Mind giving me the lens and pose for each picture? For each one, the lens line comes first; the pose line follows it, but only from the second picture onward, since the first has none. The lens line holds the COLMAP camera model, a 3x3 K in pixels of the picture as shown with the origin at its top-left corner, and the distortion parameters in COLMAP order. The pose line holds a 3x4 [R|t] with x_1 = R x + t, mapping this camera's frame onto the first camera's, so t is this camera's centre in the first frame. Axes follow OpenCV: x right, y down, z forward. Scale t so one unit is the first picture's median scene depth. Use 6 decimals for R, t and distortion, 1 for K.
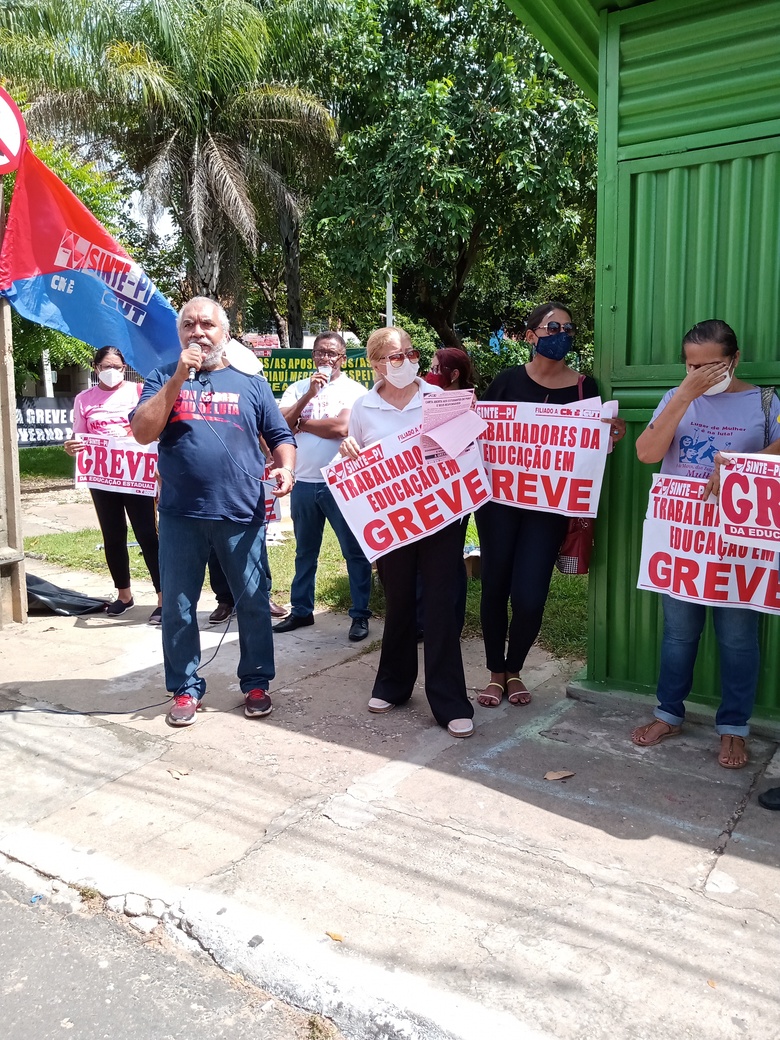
lens RADIAL K [[761.3, 0, 408.4], [0, 761.3, 516.6], [0, 0, 1]] dist [-0.009673, -0.004779]
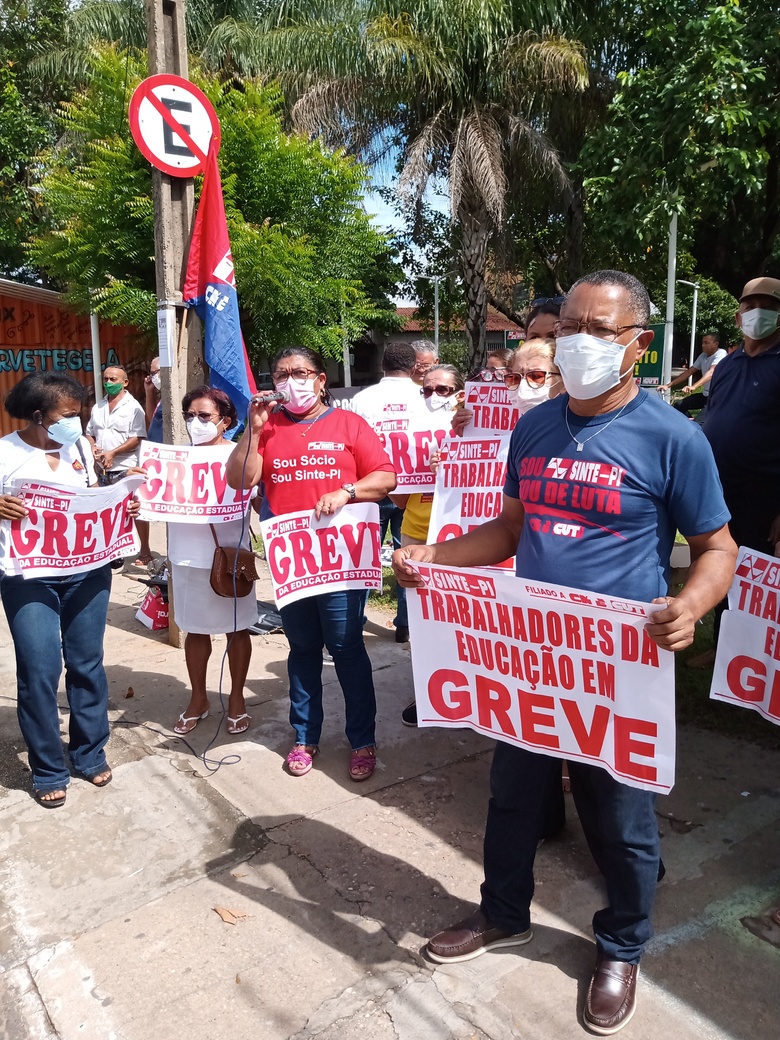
lens RADIAL K [[795.5, 0, 410.3], [0, 795.5, 521.6], [0, 0, 1]] dist [-0.002316, 0.001818]
pose [[0.937561, 0.042337, -0.345234, 0.117174], [-0.033692, 0.998951, 0.031005, -0.083259], [0.346184, -0.017437, 0.938004, 0.212873]]
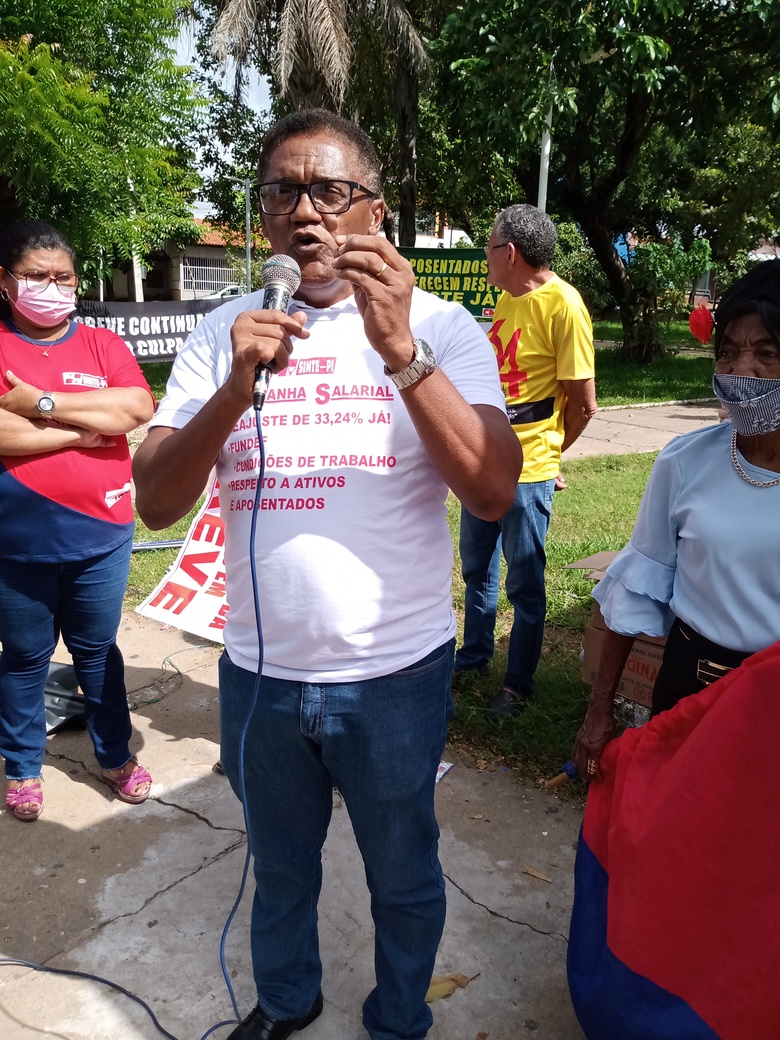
lens RADIAL K [[851.4, 0, 416.9], [0, 851.4, 517.5], [0, 0, 1]] dist [0.006999, -0.039472]
pose [[0.991690, 0.059861, -0.113873, -0.181539], [-0.049725, 0.994712, 0.089858, -0.145712], [0.118650, -0.083449, 0.989423, 0.721159]]
